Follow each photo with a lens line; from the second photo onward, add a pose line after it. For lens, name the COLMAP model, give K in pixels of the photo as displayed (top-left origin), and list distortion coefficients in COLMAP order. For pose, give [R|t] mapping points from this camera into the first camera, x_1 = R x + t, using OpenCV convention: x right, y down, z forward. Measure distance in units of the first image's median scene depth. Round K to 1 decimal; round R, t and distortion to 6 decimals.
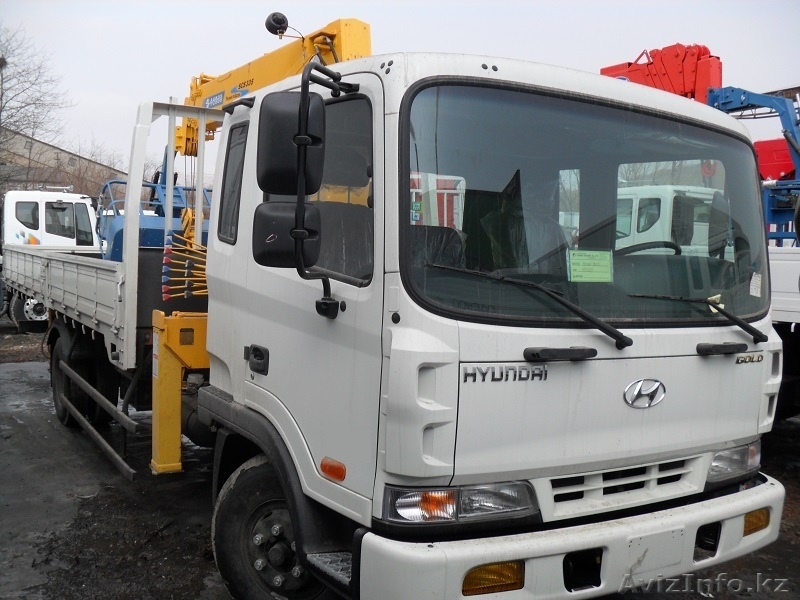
lens RADIAL K [[829.7, 0, 396.5], [0, 829.7, 301.4], [0, 0, 1]] dist [-0.120575, 0.000000]
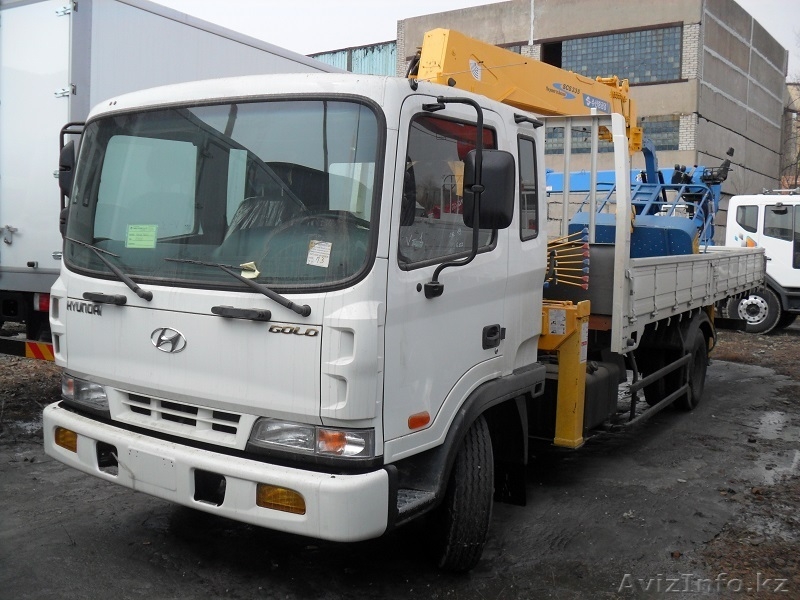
lens RADIAL K [[829.7, 0, 396.0], [0, 829.7, 299.0], [0, 0, 1]] dist [-0.120575, 0.000000]
pose [[0.442157, 0.042986, -0.895907, 1.449339], [-0.056784, 0.998189, 0.019870, 0.007977], [0.895139, 0.042087, 0.443797, 0.715662]]
